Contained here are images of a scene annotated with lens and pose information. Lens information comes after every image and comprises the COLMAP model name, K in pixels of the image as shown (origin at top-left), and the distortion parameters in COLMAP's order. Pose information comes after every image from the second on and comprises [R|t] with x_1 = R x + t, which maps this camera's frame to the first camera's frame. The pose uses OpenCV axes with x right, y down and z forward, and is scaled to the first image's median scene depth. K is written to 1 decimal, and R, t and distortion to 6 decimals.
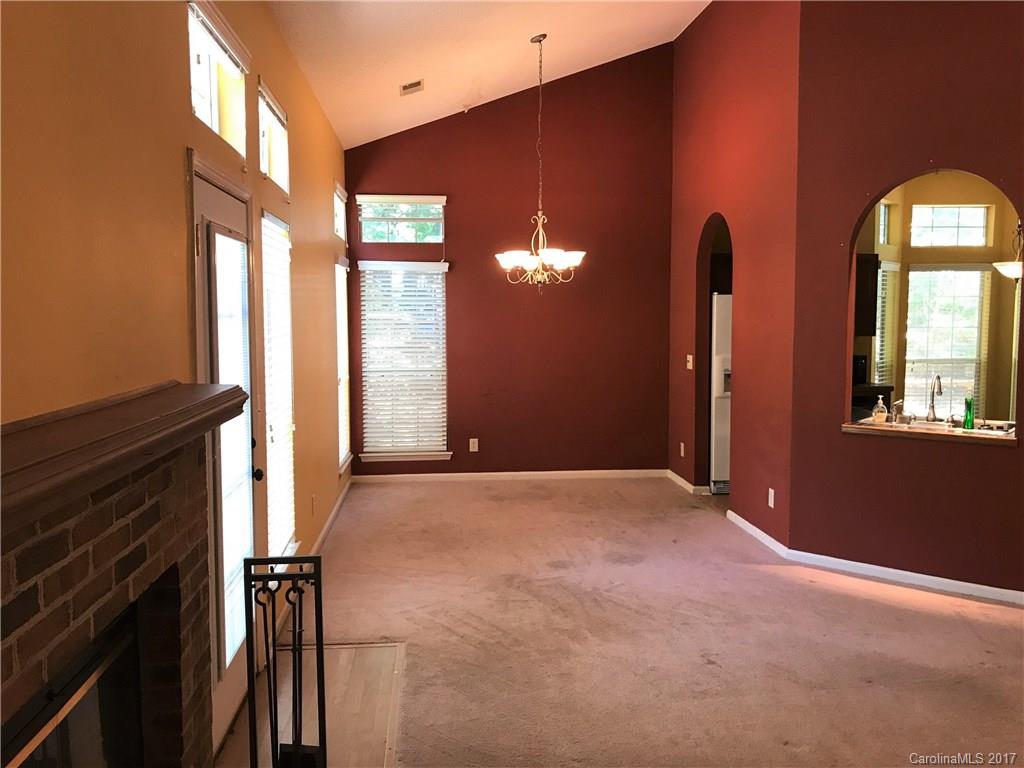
lens RADIAL K [[863.4, 0, 513.1], [0, 863.4, 381.1], [0, 0, 1]] dist [0.057140, -0.078959]
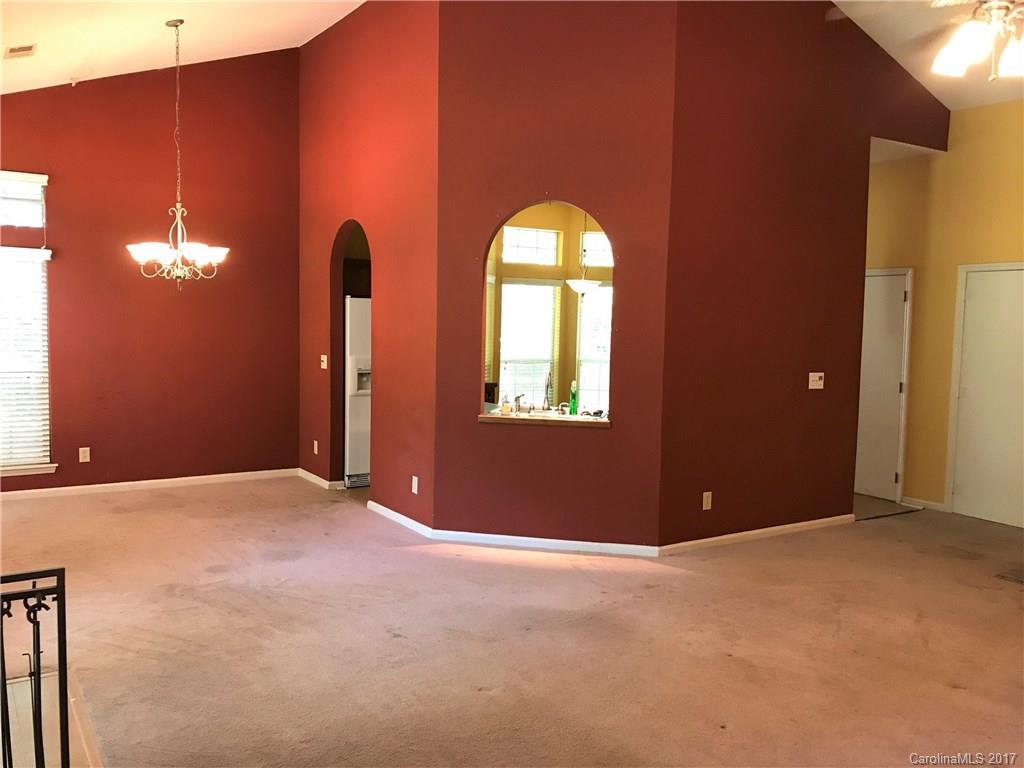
lens RADIAL K [[863.4, 0, 512.4], [0, 863.4, 383.0], [0, 0, 1]] dist [0.057140, -0.078959]
pose [[0.877543, -0.013132, 0.479317, -0.113476], [0.013888, 0.999902, 0.001968, 0.005078], [-0.479296, 0.004930, 0.877640, -0.017668]]
